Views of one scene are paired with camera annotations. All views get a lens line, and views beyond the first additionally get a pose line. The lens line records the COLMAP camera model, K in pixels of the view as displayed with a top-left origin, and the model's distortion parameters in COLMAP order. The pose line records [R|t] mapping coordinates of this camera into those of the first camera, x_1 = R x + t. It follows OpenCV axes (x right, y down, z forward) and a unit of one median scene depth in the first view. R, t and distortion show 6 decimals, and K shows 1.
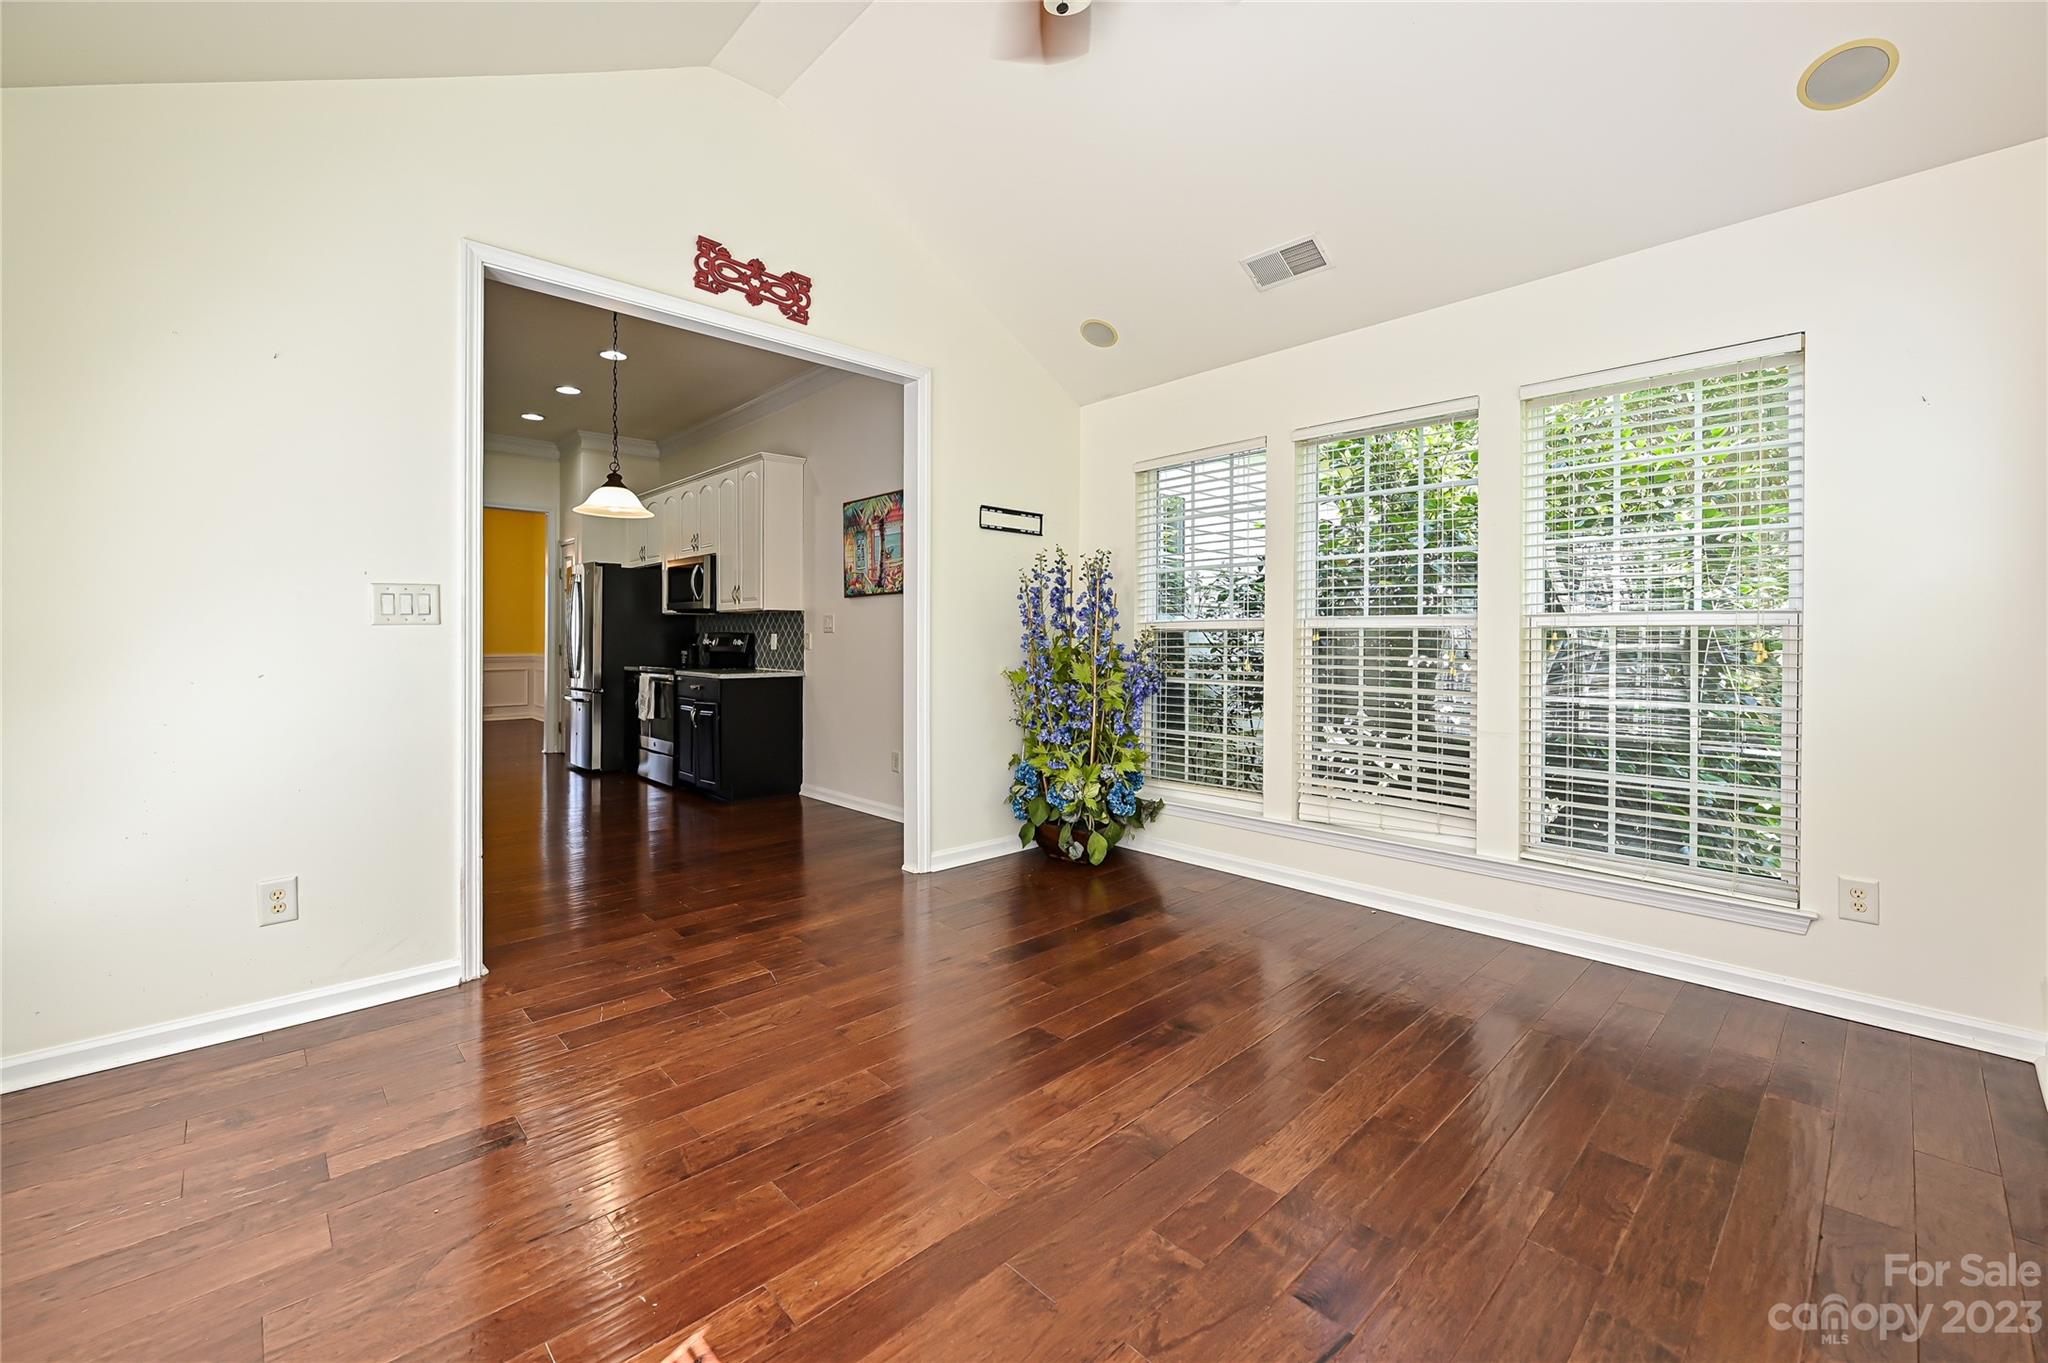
lens RADIAL K [[838.1, 0, 1025.6], [0, 838.1, 641.5], [0, 0, 1]] dist [-0.000302, 0.000018]
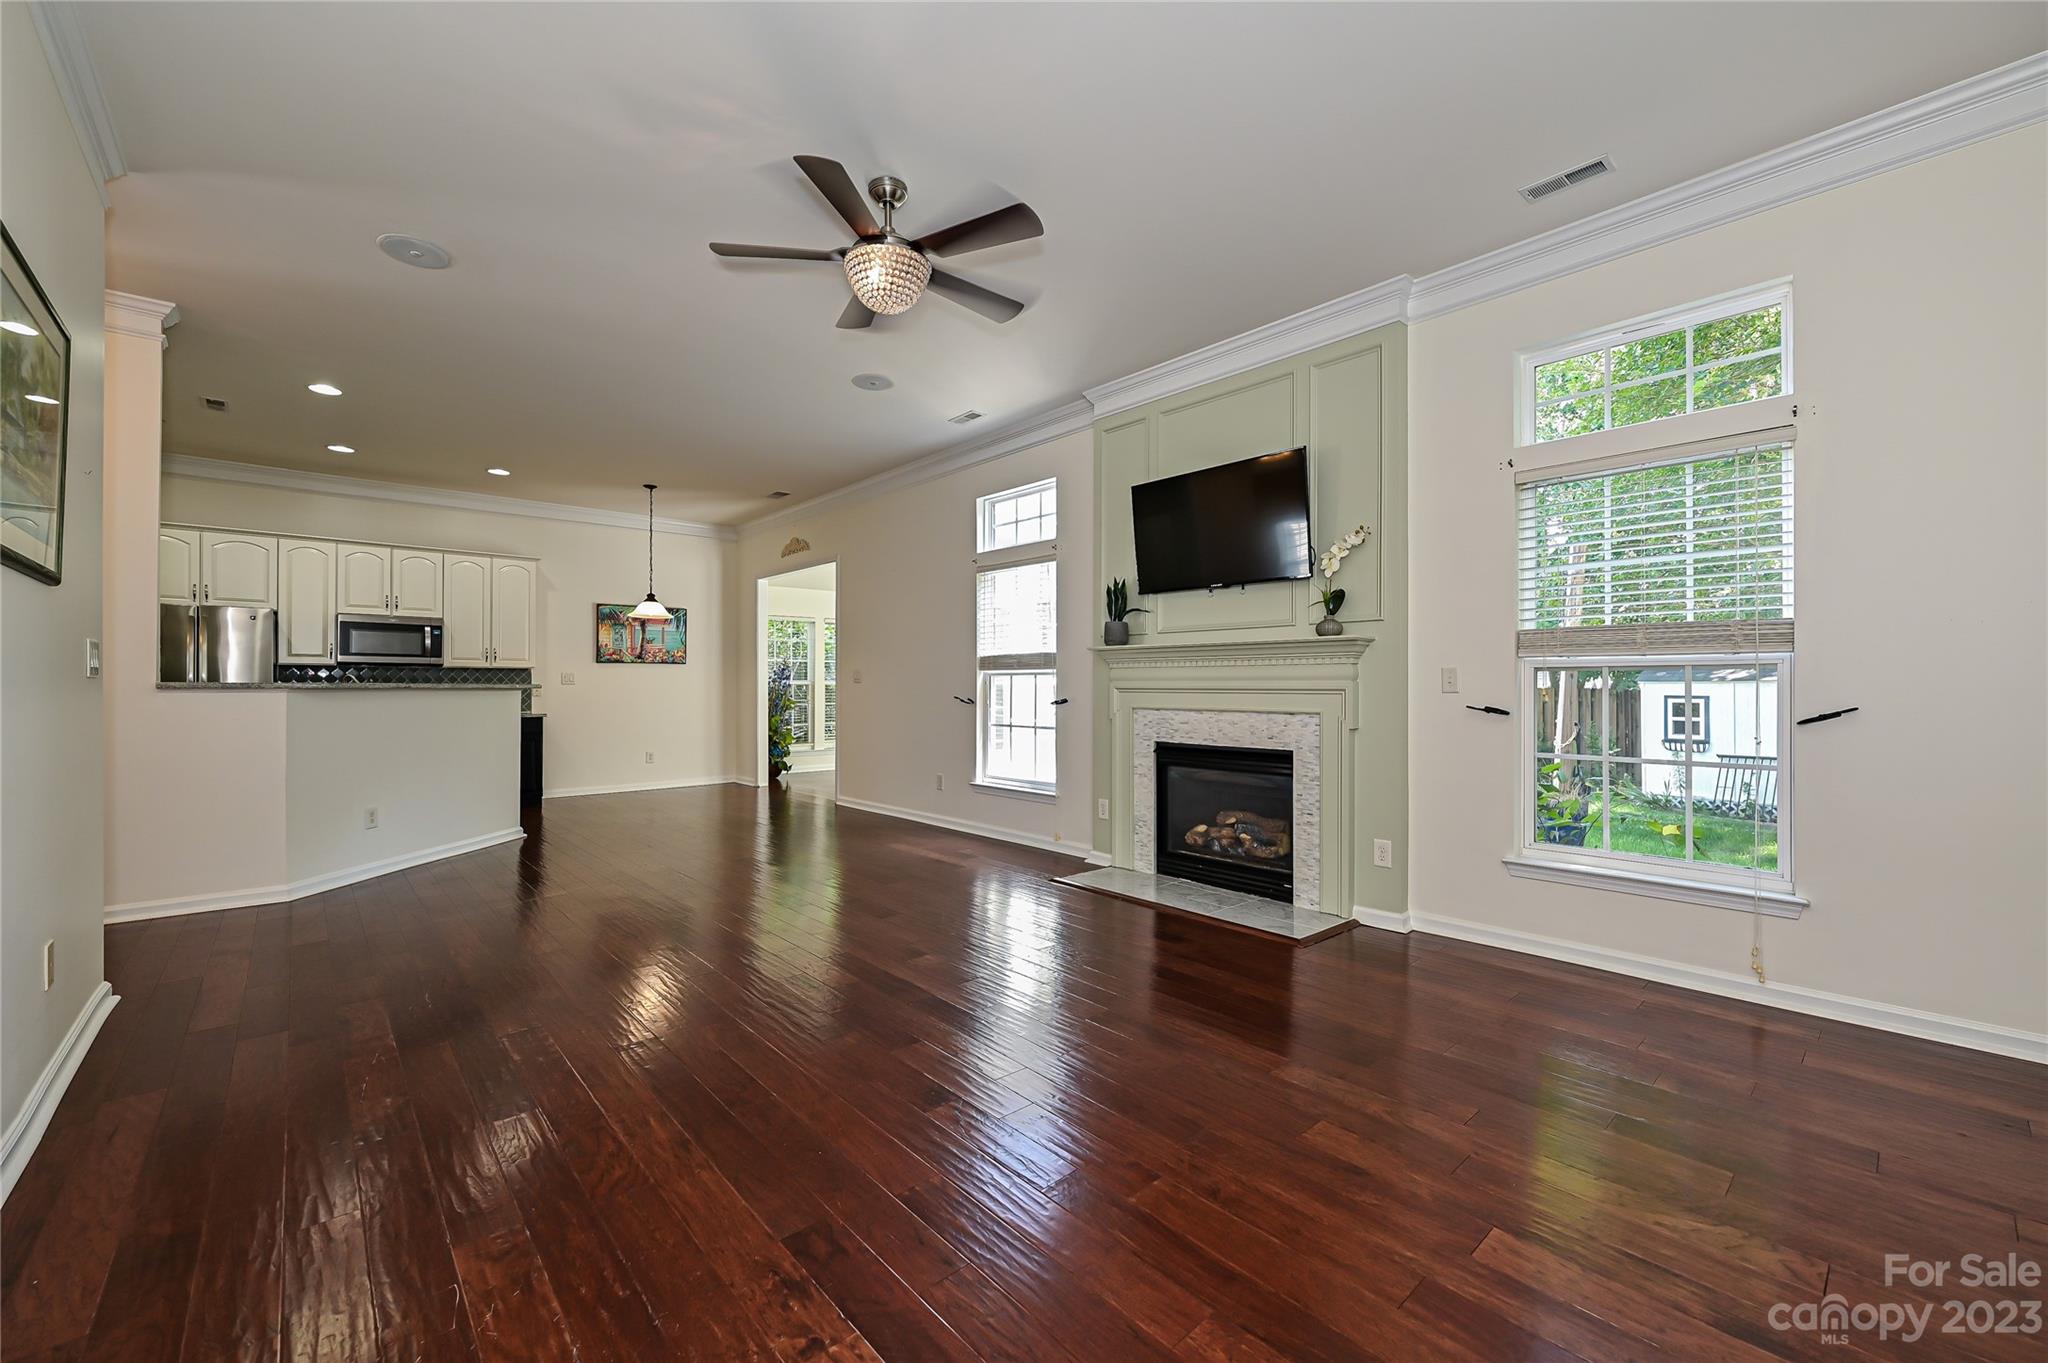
lens RADIAL K [[811.1, 0, 1021.4], [0, 811.1, 686.2], [0, 0, 1]] dist [0.000204, 0.000045]
pose [[0.025888, -0.000333, 0.999665, -1.867288], [0.003885, 0.999992, 0.000232, -0.005058], [-0.999657, 0.003878, 0.025889, 0.161556]]
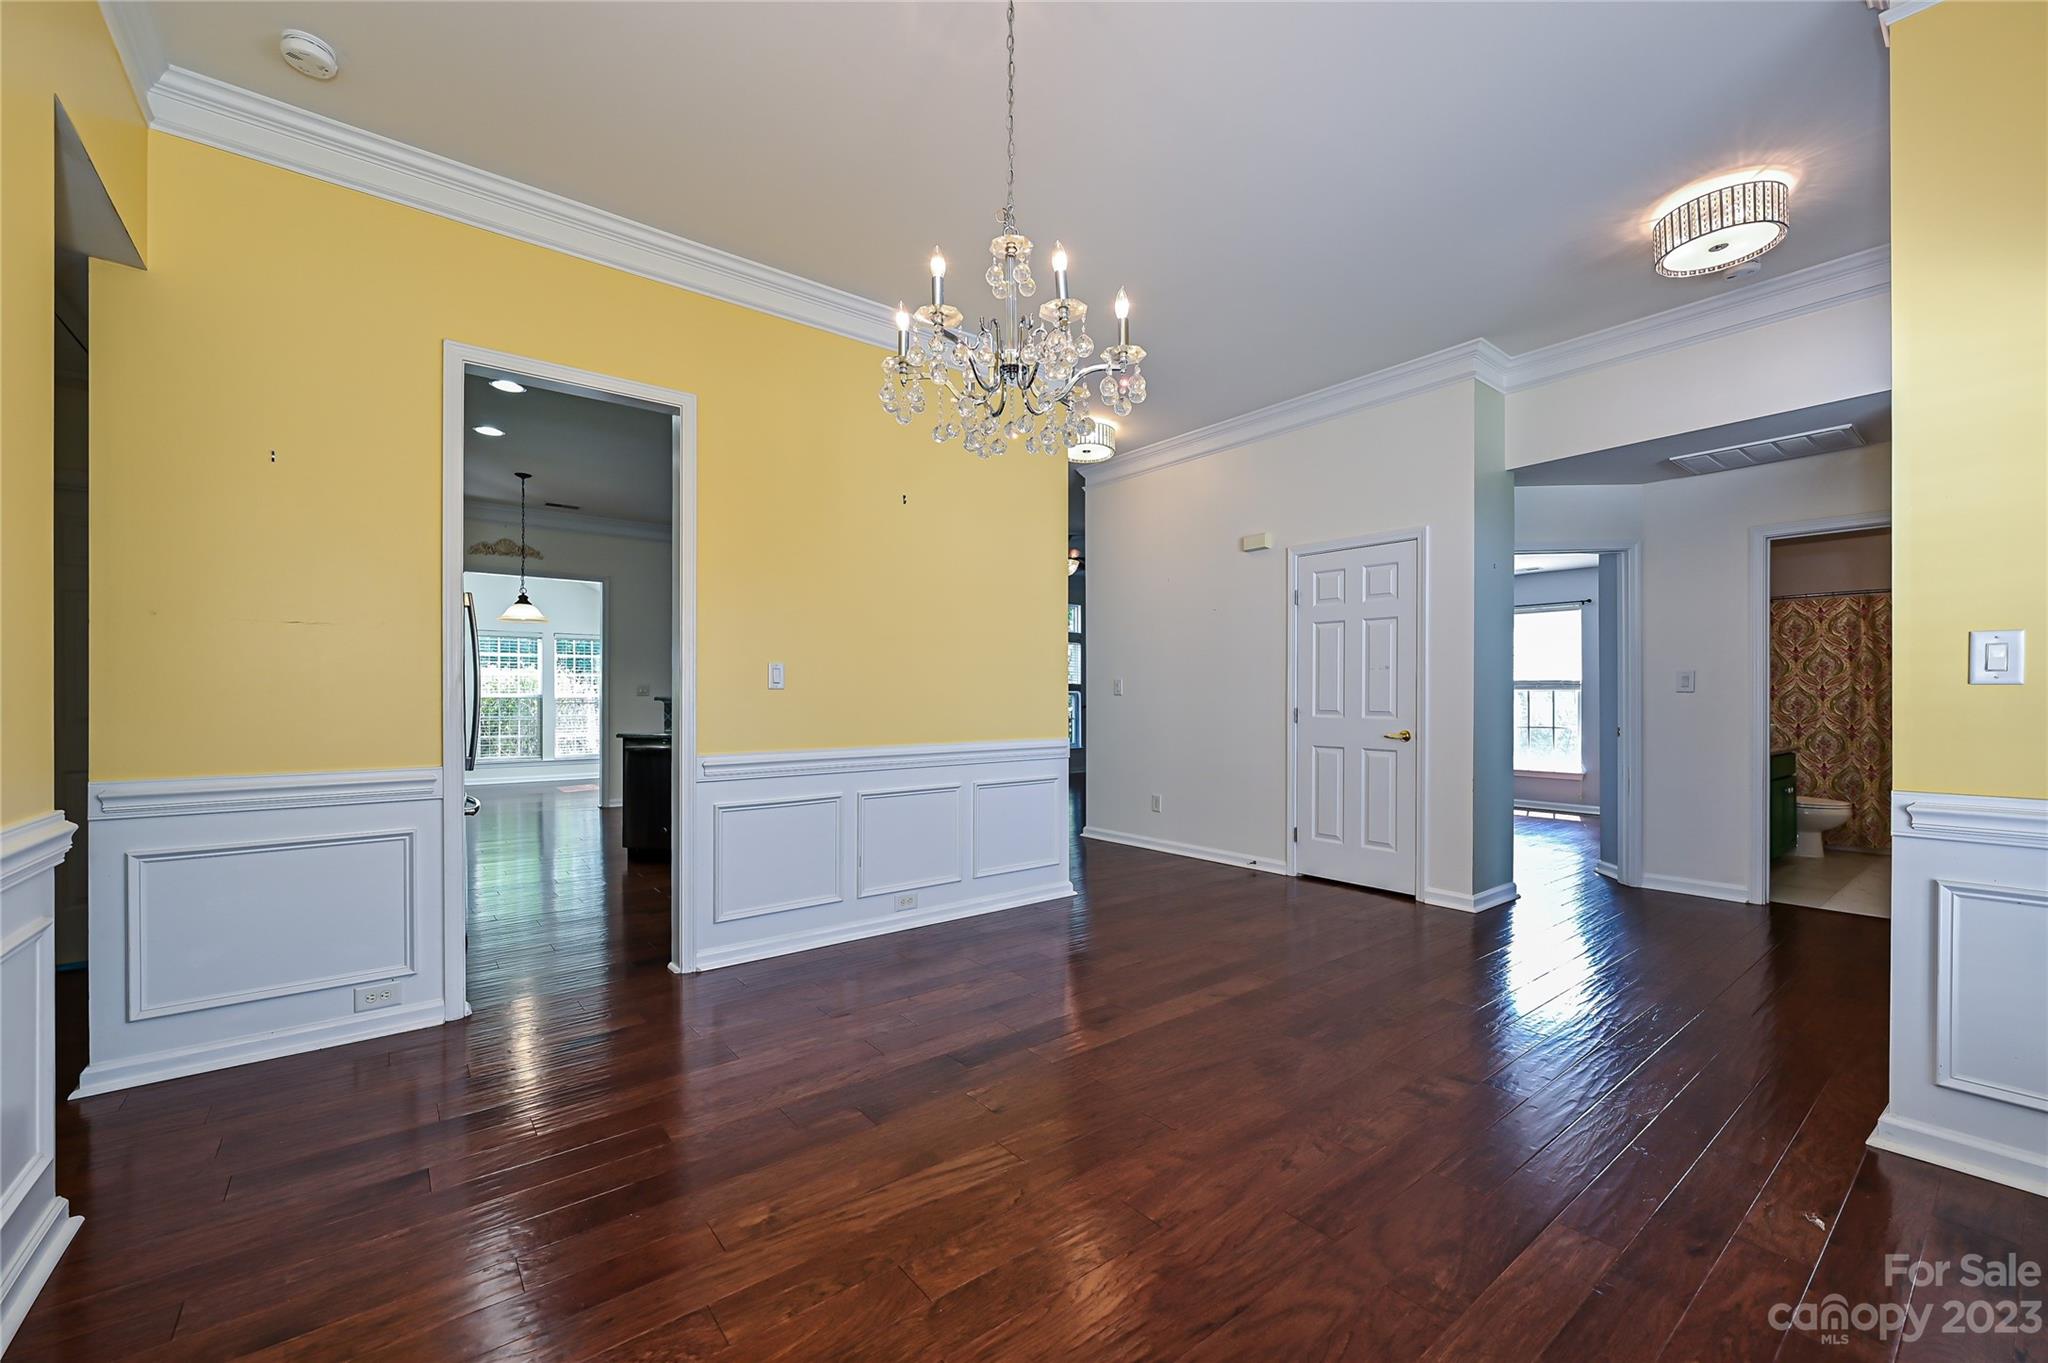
lens RADIAL K [[824.2, 0, 1016.3], [0, 824.2, 690.3], [0, 0, 1]] dist [-0.000471, 0.000159]
pose [[-0.995026, 0.001183, 0.099609, -1.333229], [0.001119, 0.999999, -0.000698, -0.022837], [-0.099610, -0.000583, -0.995026, 2.087062]]
